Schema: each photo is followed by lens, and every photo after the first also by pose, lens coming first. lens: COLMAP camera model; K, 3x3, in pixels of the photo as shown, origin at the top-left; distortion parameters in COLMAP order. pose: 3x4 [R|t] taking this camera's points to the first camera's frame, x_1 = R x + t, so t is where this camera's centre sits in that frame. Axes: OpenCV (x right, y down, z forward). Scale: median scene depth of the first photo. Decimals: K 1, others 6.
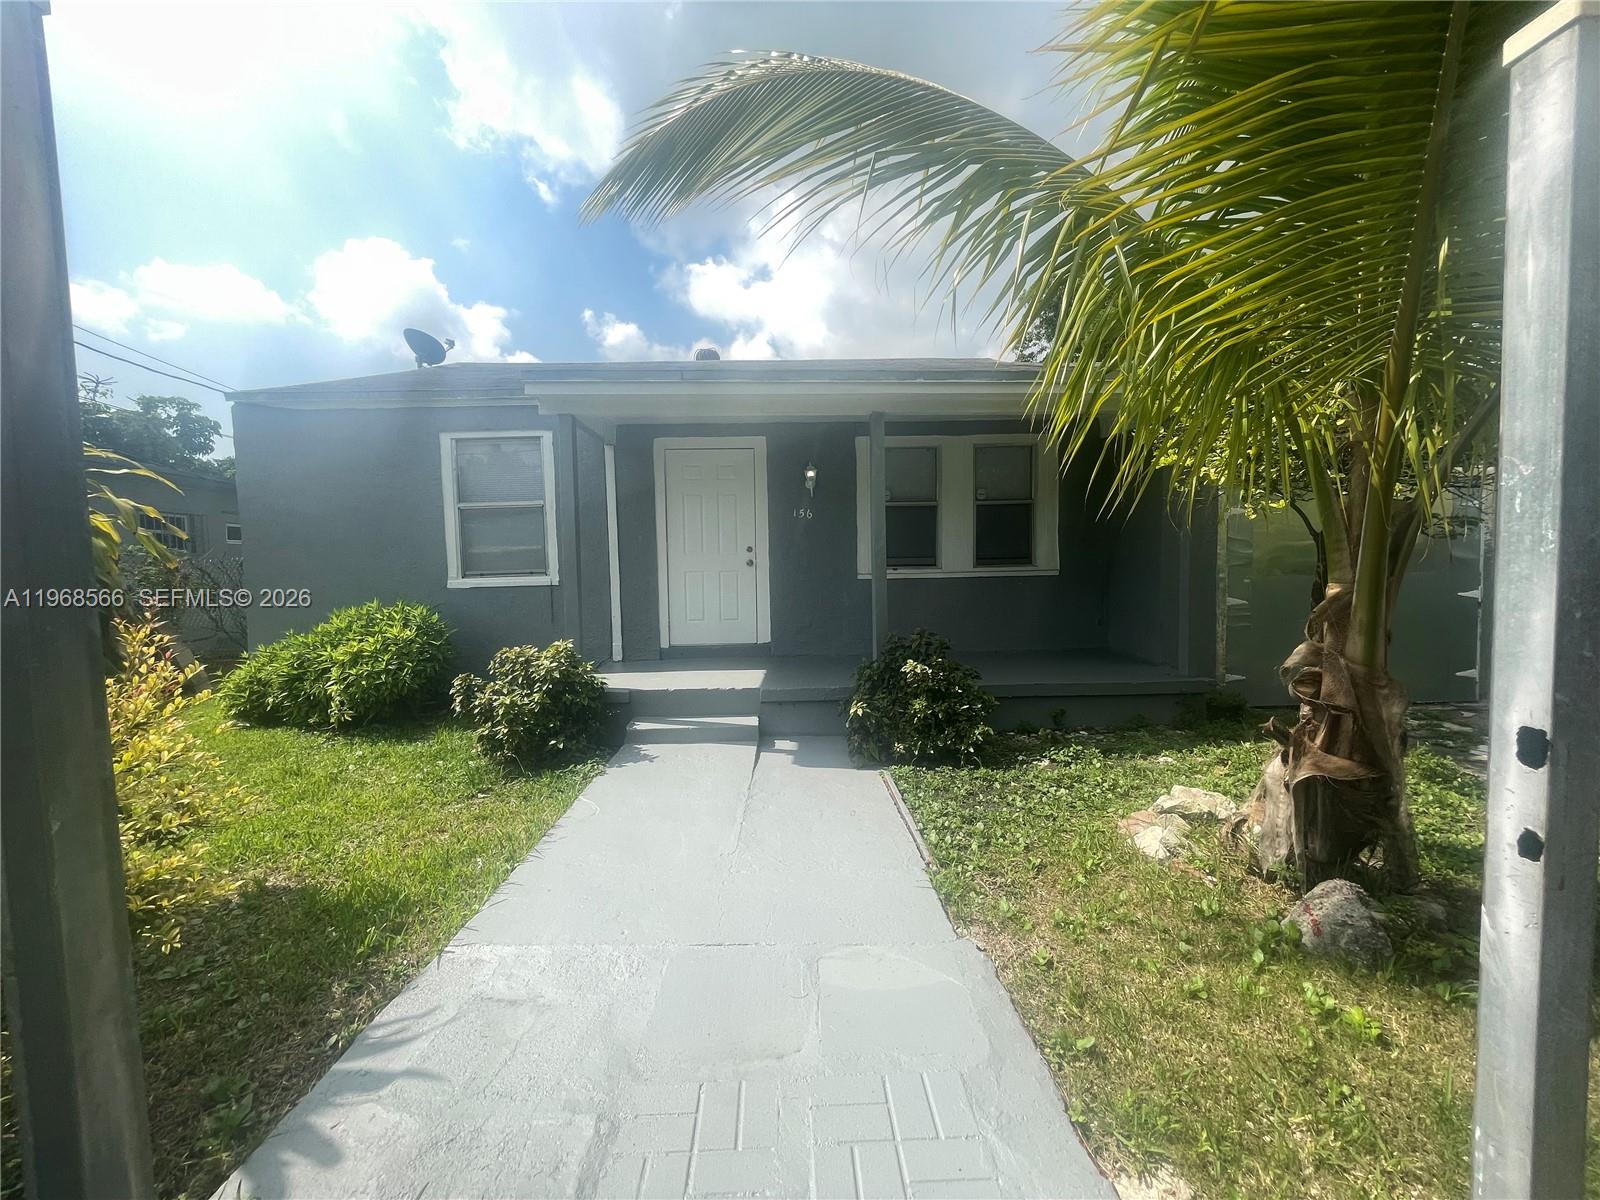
lens RADIAL K [[647.8, 0, 800.0], [0, 647.8, 600.0], [0, 0, 1]] dist [0.000034, 0.000085]
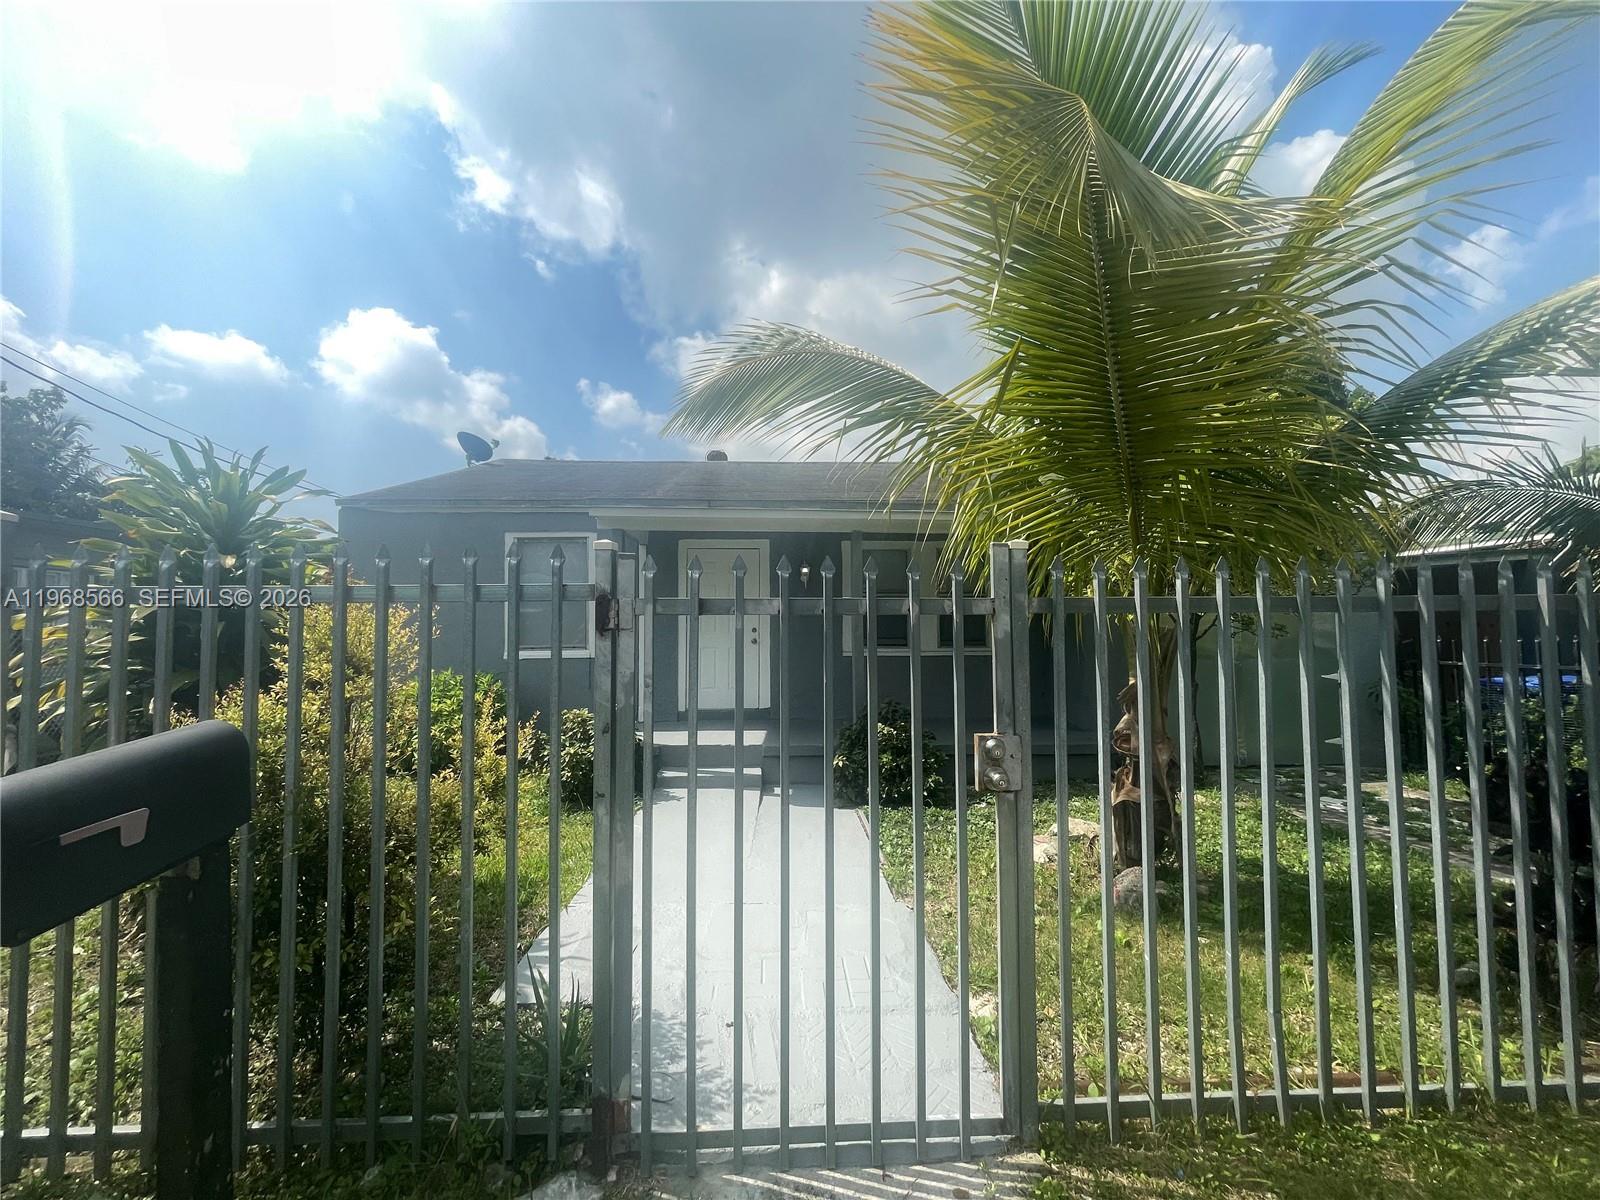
lens RADIAL K [[647.8, 0, 800.0], [0, 647.8, 600.0], [0, 0, 1]] dist [0.000034, 0.000085]
pose [[0.999313, 0.018862, 0.031902, -0.033611], [-0.015712, 0.995232, -0.096264, -0.024748], [-0.033566, 0.095697, 0.994844, -0.290135]]
